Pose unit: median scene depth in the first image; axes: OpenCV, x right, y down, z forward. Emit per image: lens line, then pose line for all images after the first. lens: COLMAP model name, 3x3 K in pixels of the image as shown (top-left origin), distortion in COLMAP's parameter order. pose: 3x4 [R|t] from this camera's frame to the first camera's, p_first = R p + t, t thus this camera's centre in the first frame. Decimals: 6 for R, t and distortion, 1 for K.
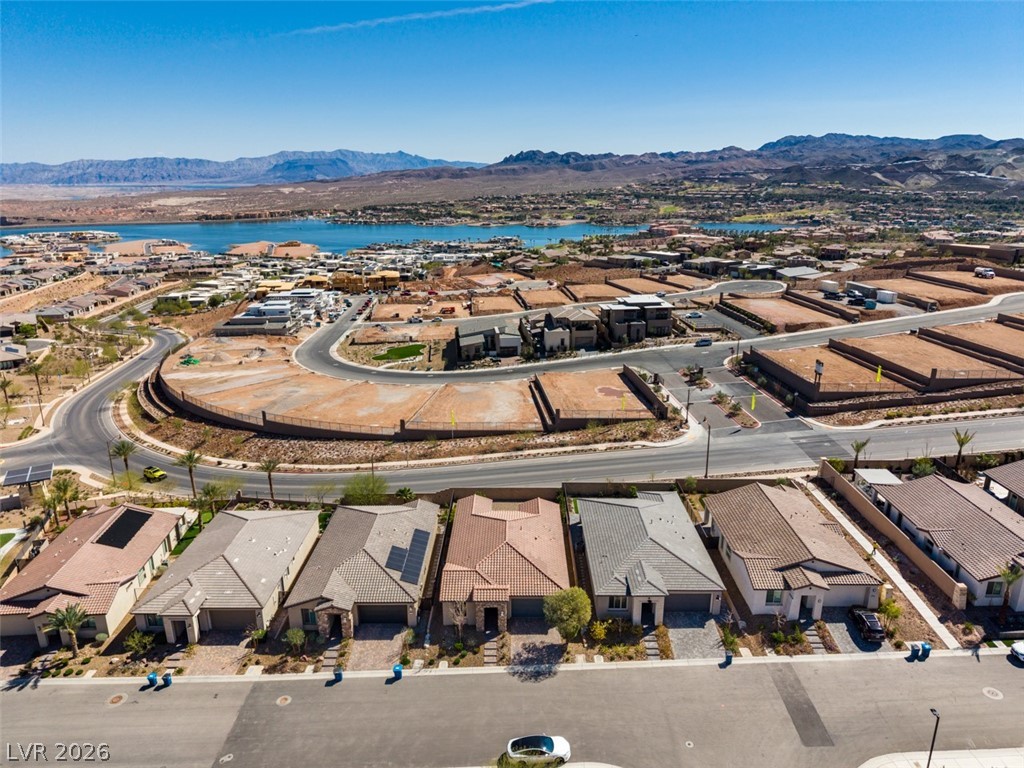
lens RADIAL K [[684.4, 0, 512.1], [0, 684.4, 386.2], [0, 0, 1]] dist [0.030647, -0.033342]
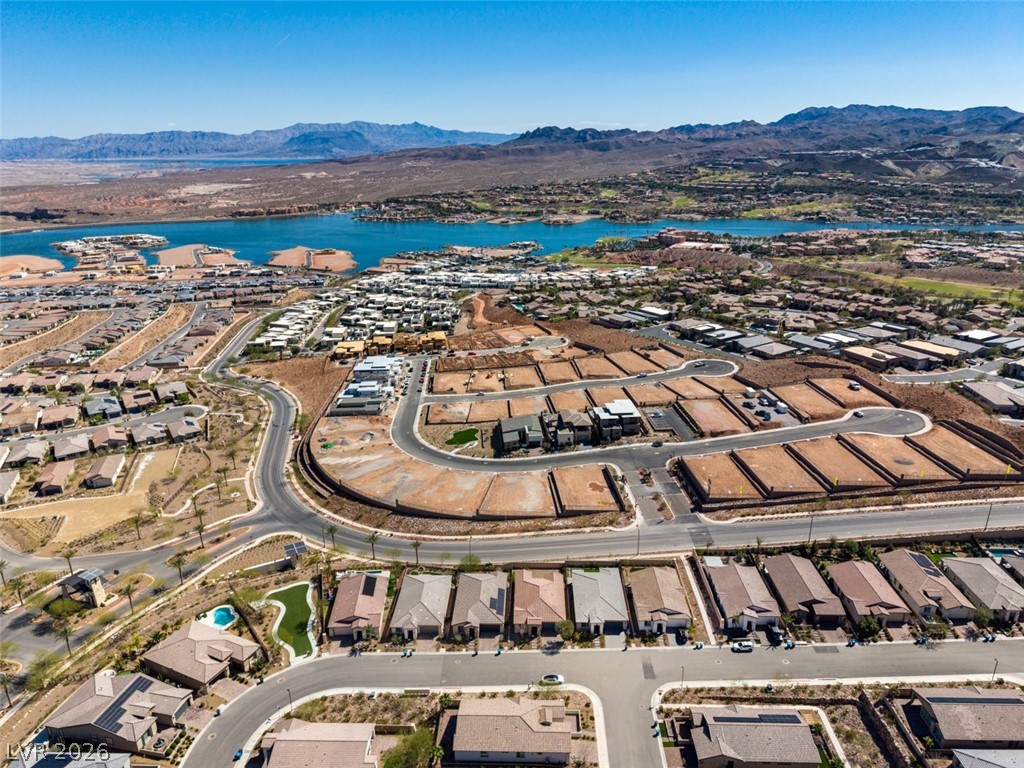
lens RADIAL K [[684.4, 0, 512.1], [0, 684.4, 386.2], [0, 0, 1]] dist [0.030647, -0.033342]
pose [[0.999729, 0.001331, -0.023263, -0.019472], [-0.000391, 0.999185, 0.040364, -0.234918], [0.023297, -0.040344, 0.998914, -0.527592]]
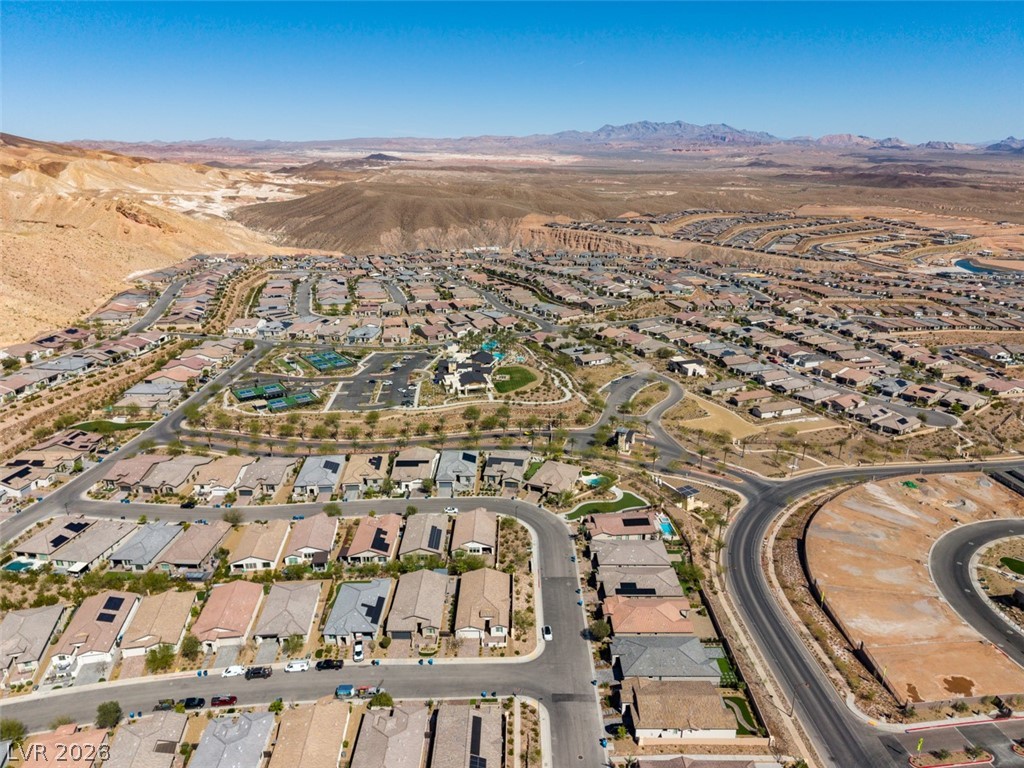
lens RADIAL K [[684.4, 0, 512.1], [0, 684.4, 386.2], [0, 0, 1]] dist [0.030647, -0.033342]
pose [[0.002788, 0.329060, -0.944305, 0.764539], [-0.291333, 0.903613, 0.314021, -0.416633], [0.956618, 0.274232, 0.098385, 0.062755]]
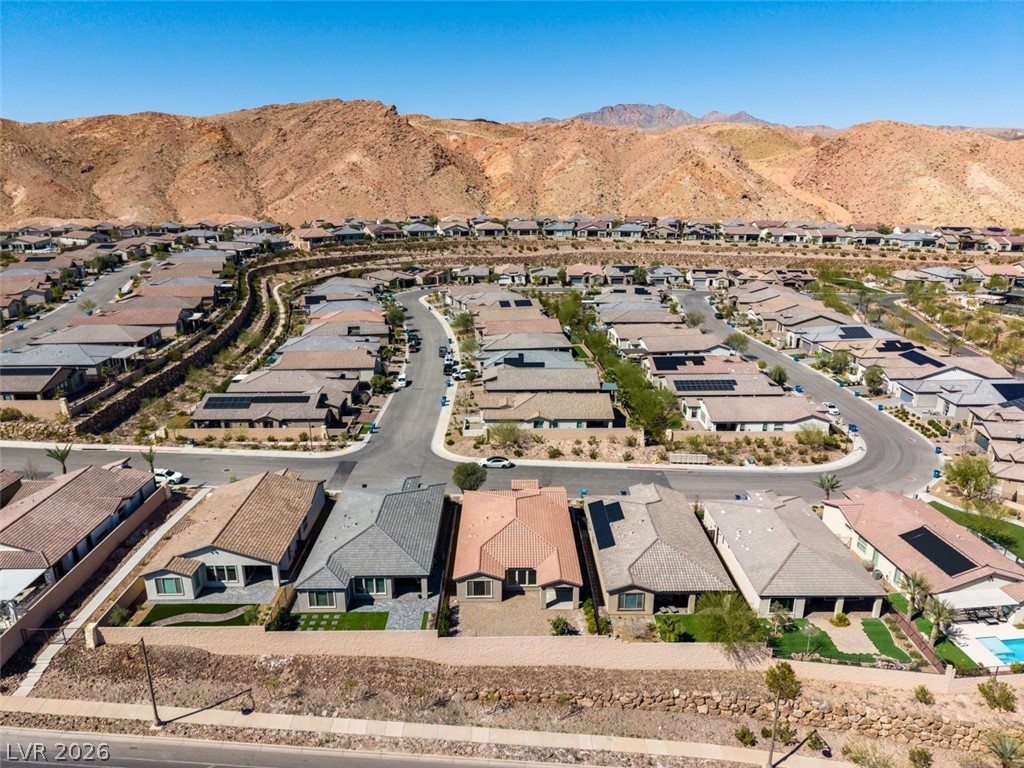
lens RADIAL K [[682.0, 0, 511.8], [0, 682.0, 387.5], [0, 0, 1]] dist [0.045240, -0.054005]
pose [[-0.999824, 0.011147, -0.015110, 0.004352], [0.000466, 0.819188, 0.573525, -0.215779], [0.018771, 0.573417, -0.819048, 0.705565]]
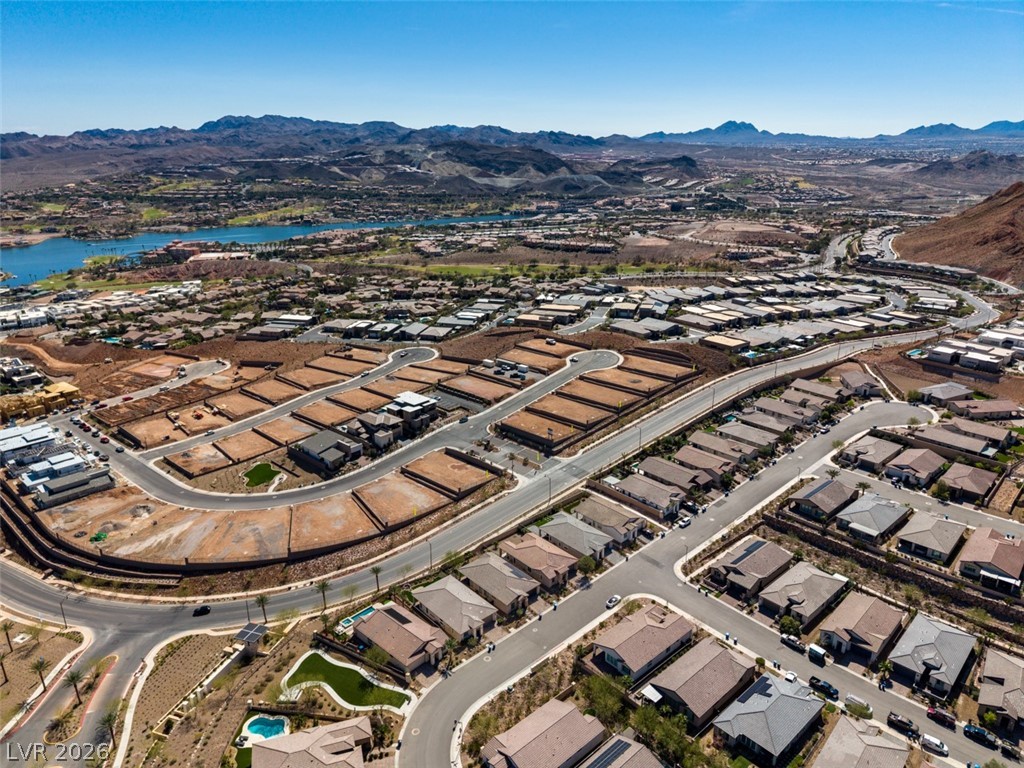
lens RADIAL K [[684.4, 0, 512.1], [0, 684.4, 386.2], [0, 0, 1]] dist [0.030647, -0.033342]
pose [[0.739938, -0.219032, 0.636016, -0.650844], [0.198041, 0.974531, 0.105211, -0.277315], [-0.642862, 0.048107, 0.764470, -0.381791]]
